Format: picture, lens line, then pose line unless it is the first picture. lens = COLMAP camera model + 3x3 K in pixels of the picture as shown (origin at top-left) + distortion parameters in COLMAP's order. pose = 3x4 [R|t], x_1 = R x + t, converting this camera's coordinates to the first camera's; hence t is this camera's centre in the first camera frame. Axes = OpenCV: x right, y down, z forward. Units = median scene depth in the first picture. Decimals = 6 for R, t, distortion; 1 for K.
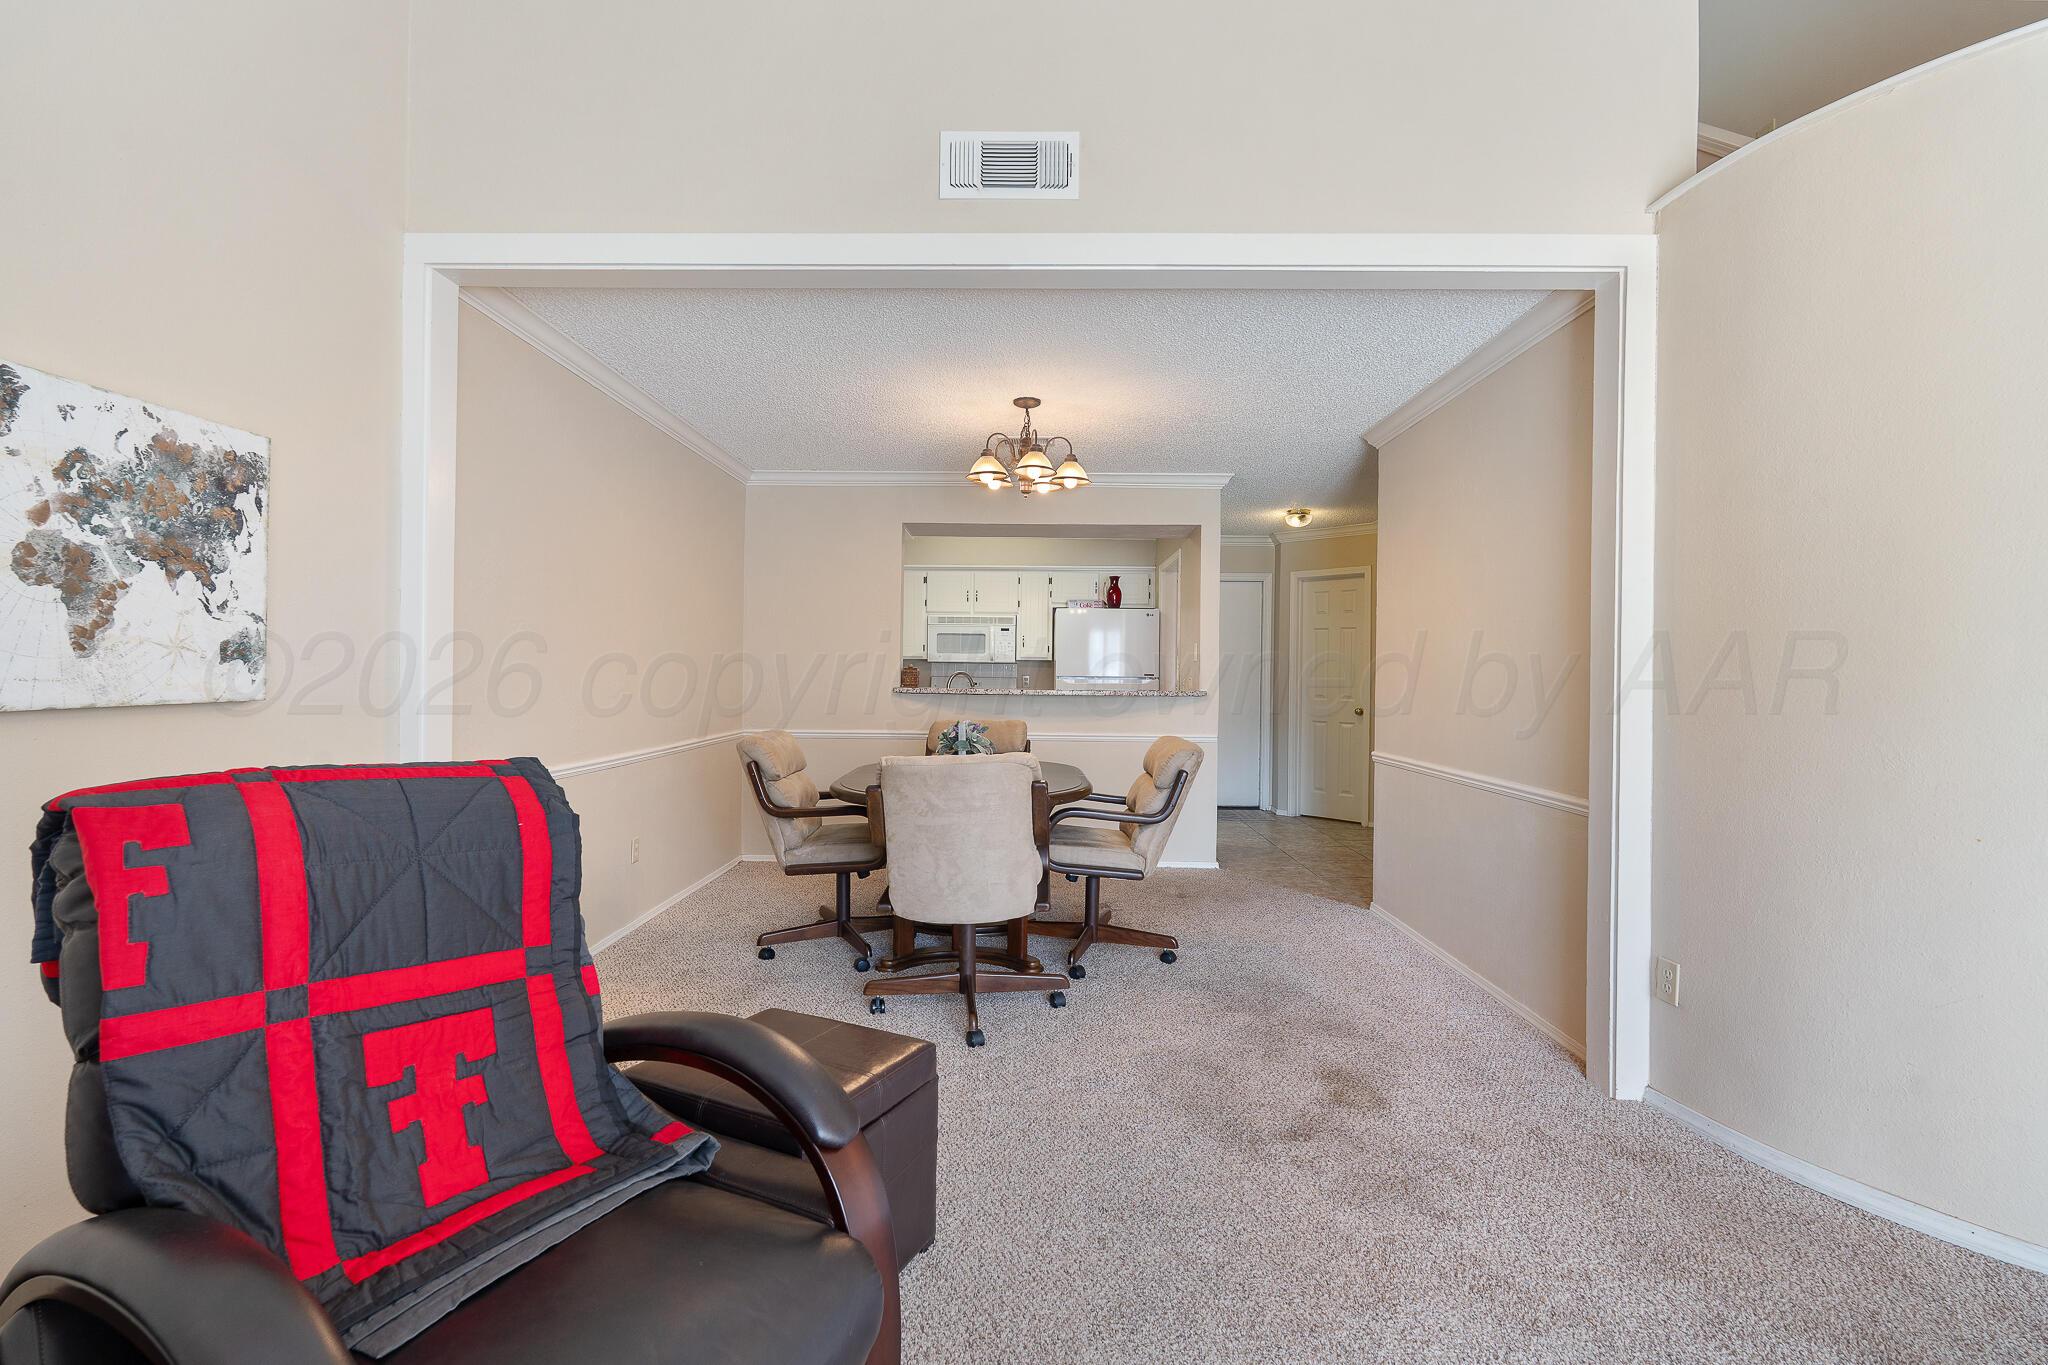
lens RADIAL K [[955.5, 0, 1024.0], [0, 955.5, 682.5], [0, 0, 1]] dist [0.000167, -0.000040]
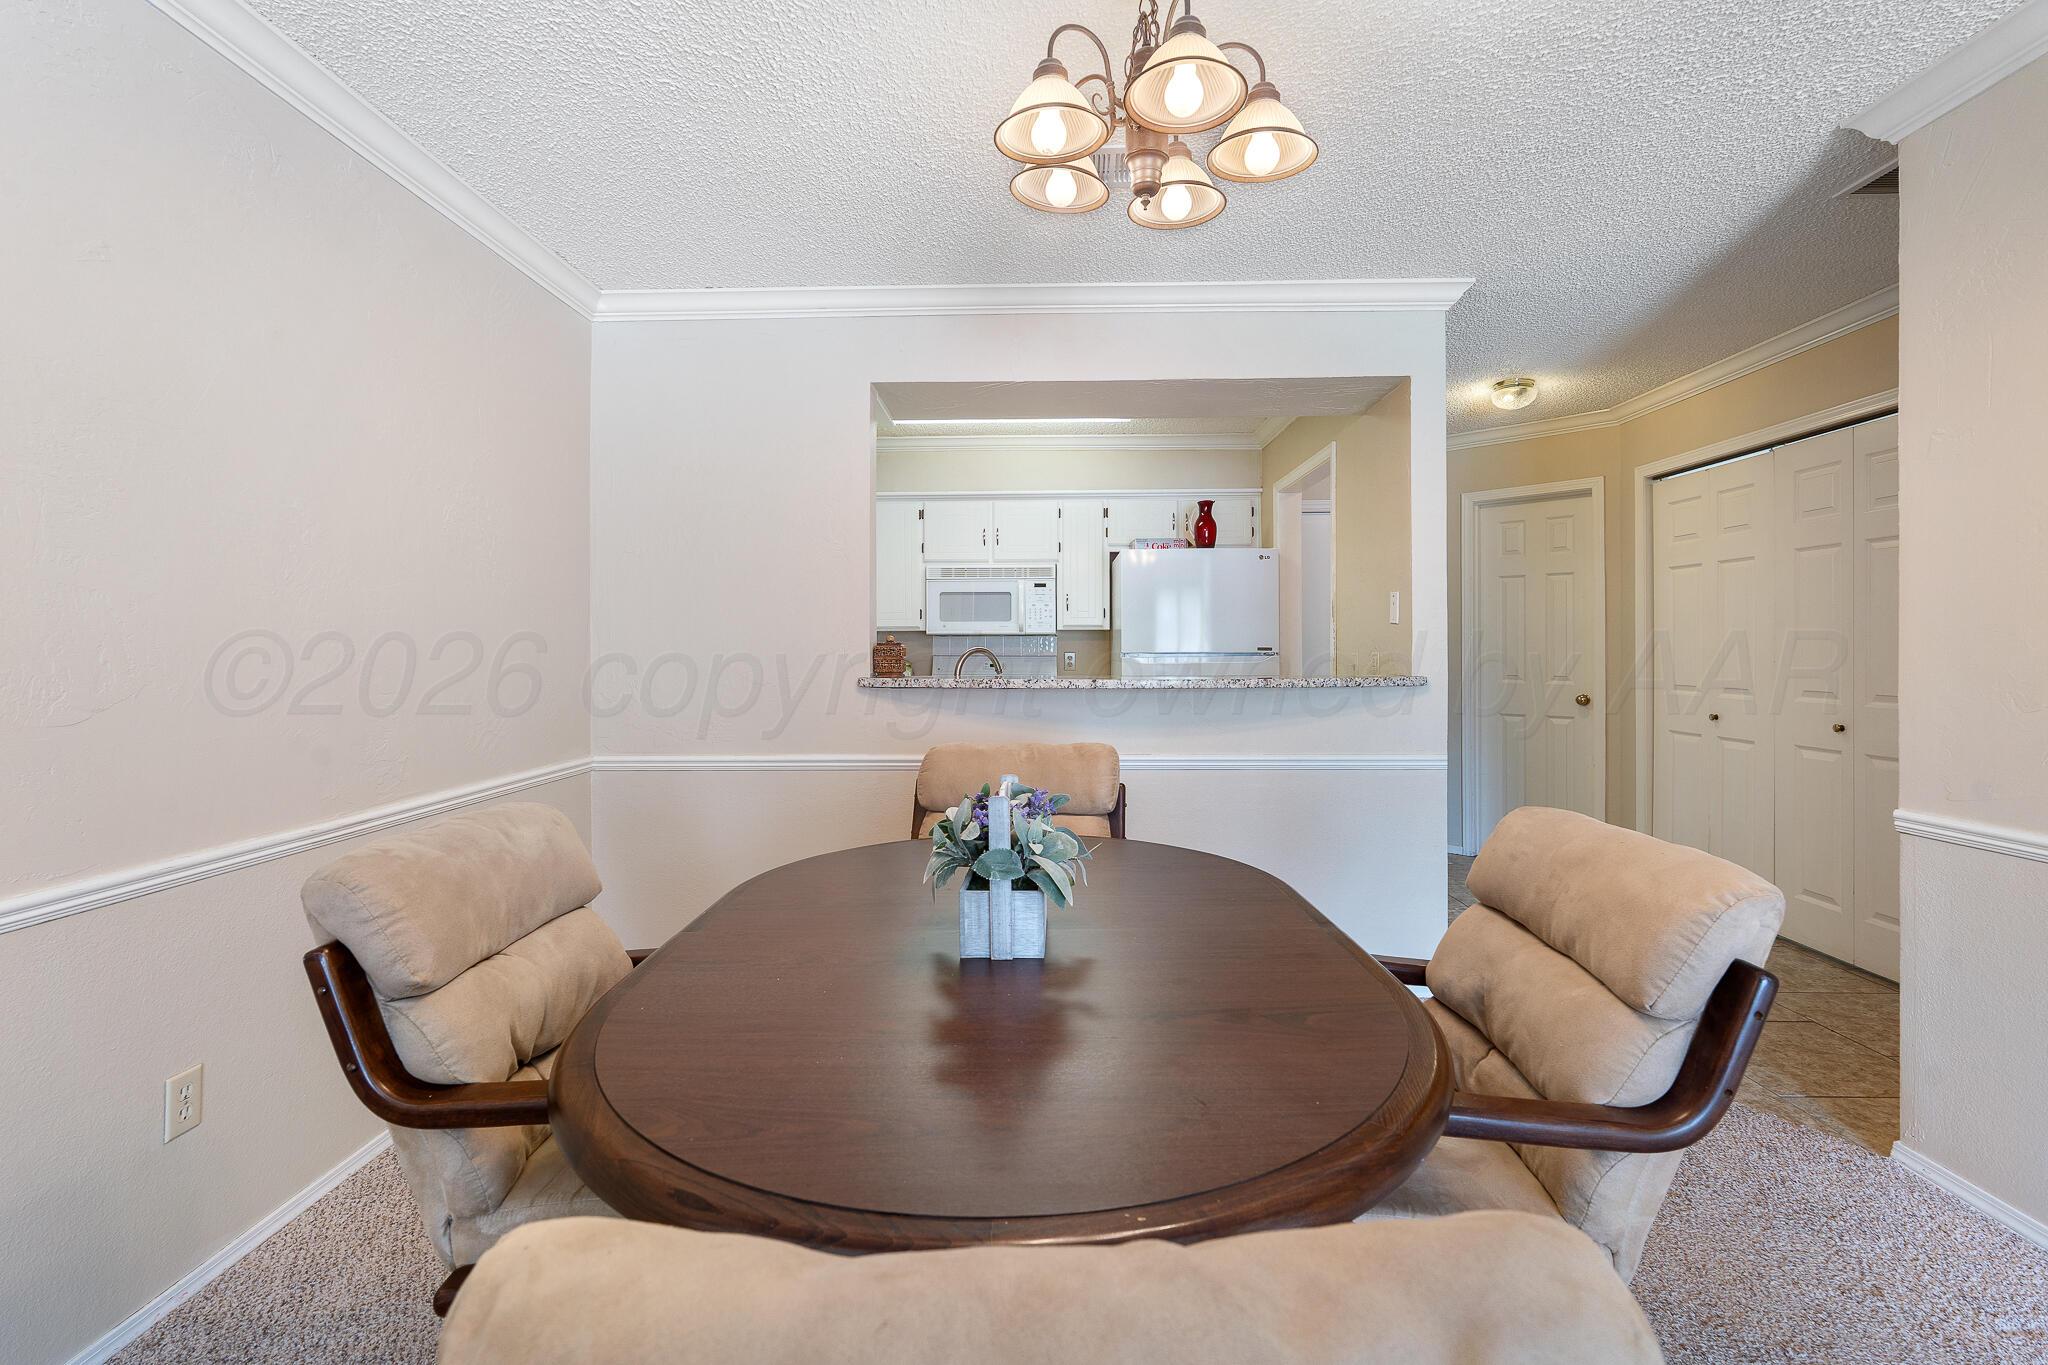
lens RADIAL K [[935.6, 0, 1026.0], [0, 935.6, 646.6], [0, 0, 1]] dist [-0.000704, -0.000211]
pose [[0.999867, -0.015216, -0.005882, -0.029367], [0.015136, 0.999794, -0.013492, -0.003631], [0.006086, 0.013402, 0.999892, 0.373179]]
